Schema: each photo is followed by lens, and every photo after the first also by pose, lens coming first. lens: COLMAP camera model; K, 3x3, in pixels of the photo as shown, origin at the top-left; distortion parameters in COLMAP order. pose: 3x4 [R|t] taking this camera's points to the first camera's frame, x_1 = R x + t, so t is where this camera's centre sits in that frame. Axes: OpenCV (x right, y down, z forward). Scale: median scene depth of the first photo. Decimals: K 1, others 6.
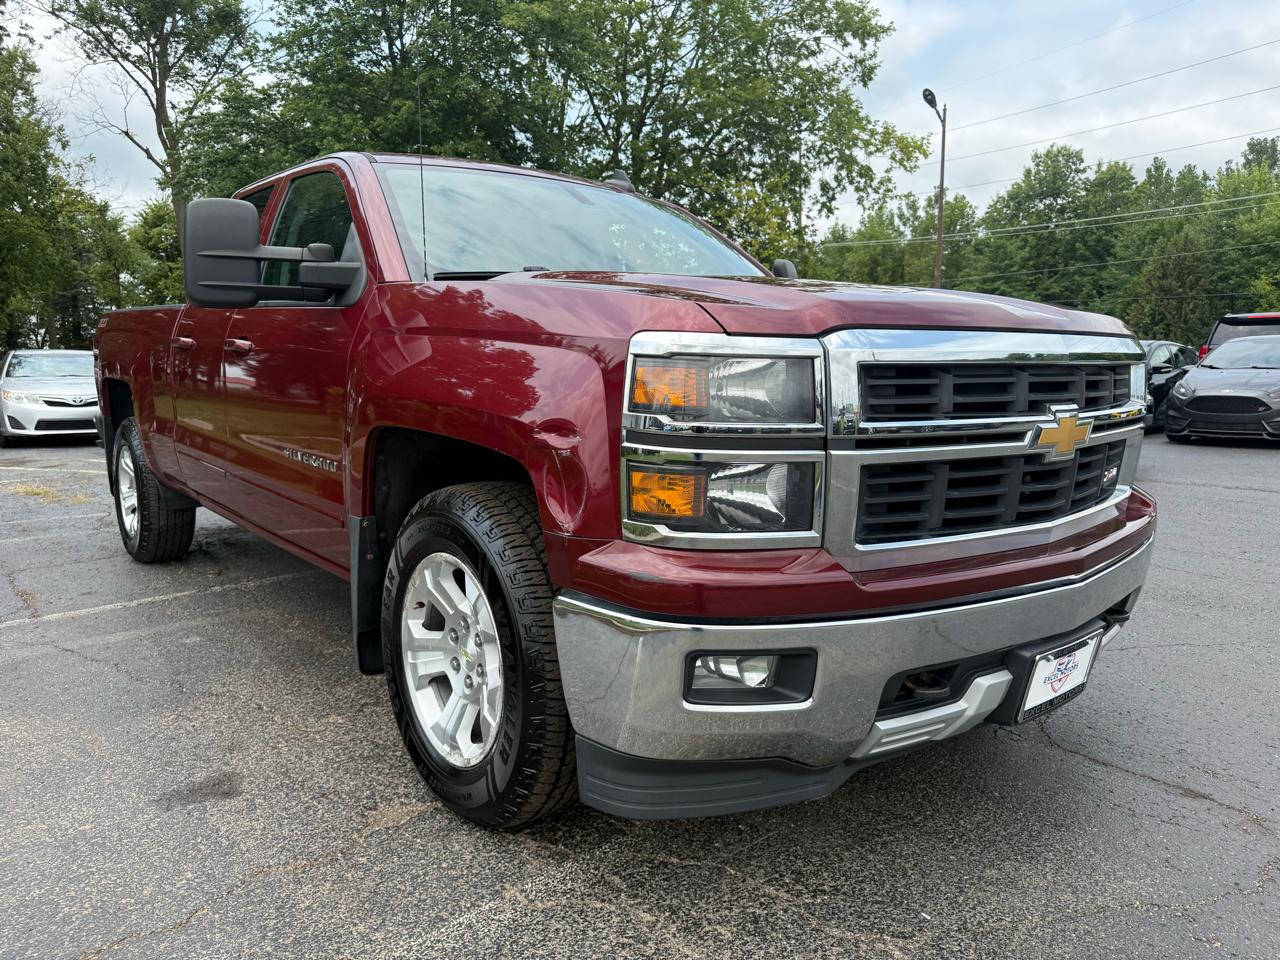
lens RADIAL K [[912.2, 0, 638.4], [0, 912.2, 472.0], [0, 0, 1]] dist [0.007728, -0.011638]
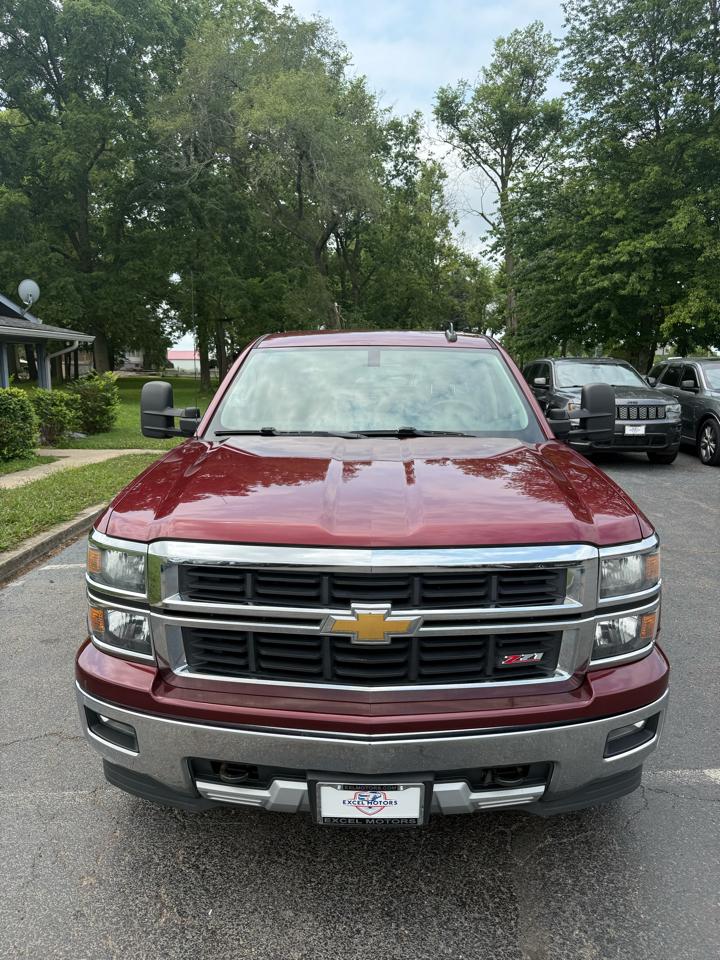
lens RADIAL K [[682.4, 0, 360.0], [0, 682.4, 480.0], [0, 0, 1]] dist [0.004578, -0.006722]
pose [[0.763984, 0.109914, -0.635805, 0.432903], [-0.076472, 0.993863, 0.079924, -0.133545], [0.640688, -0.012440, 0.767701, 0.101529]]
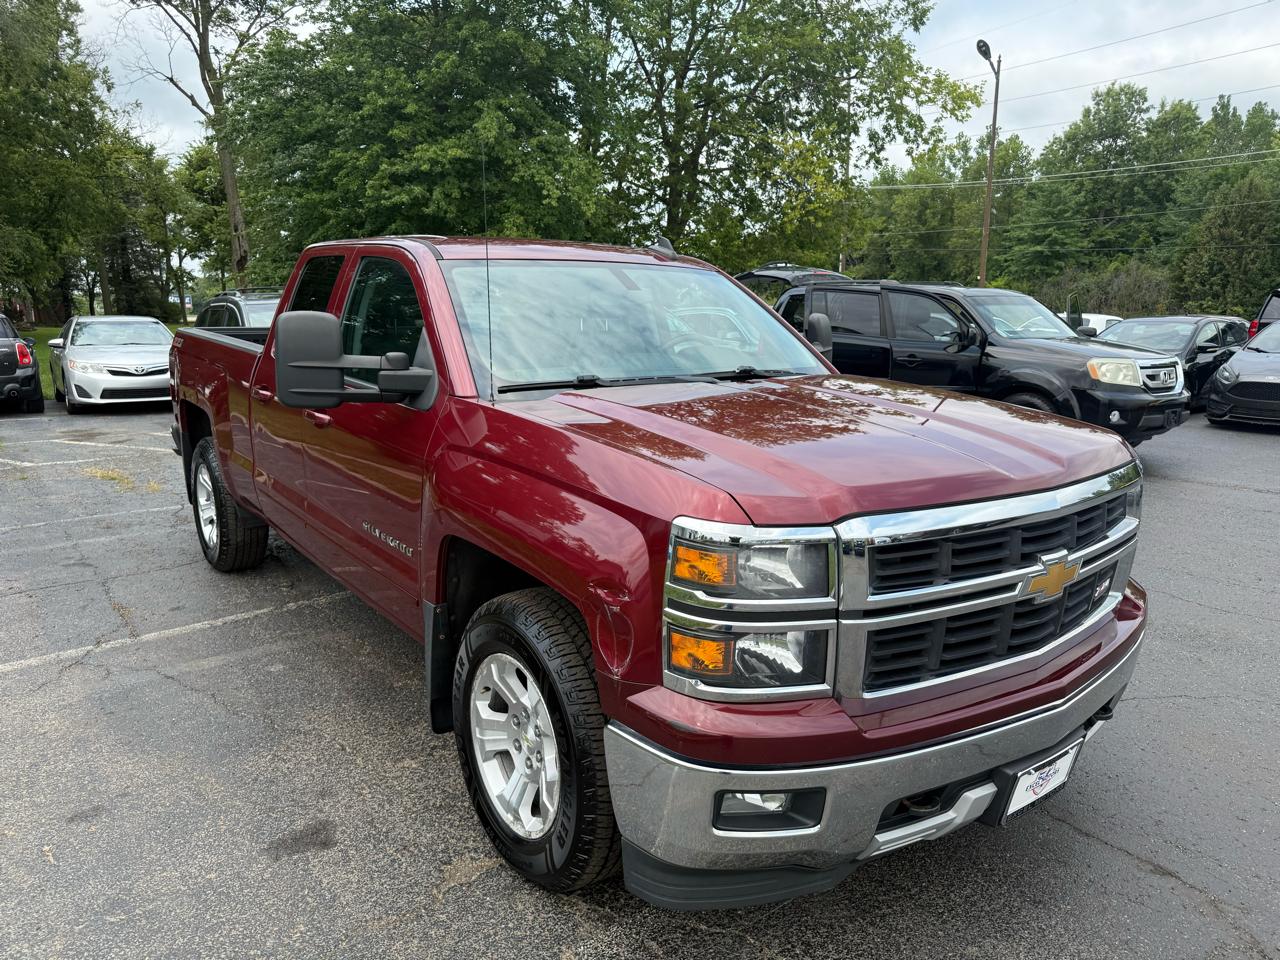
lens RADIAL K [[909.8, 0, 640.0], [0, 909.8, 480.0], [0, 0, 1]] dist [0.004578, -0.006722]
pose [[0.999094, 0.014736, -0.039936, -0.001603], [-0.011864, 0.997390, 0.071216, -0.097853], [0.040881, -0.070677, 0.996661, -0.058056]]
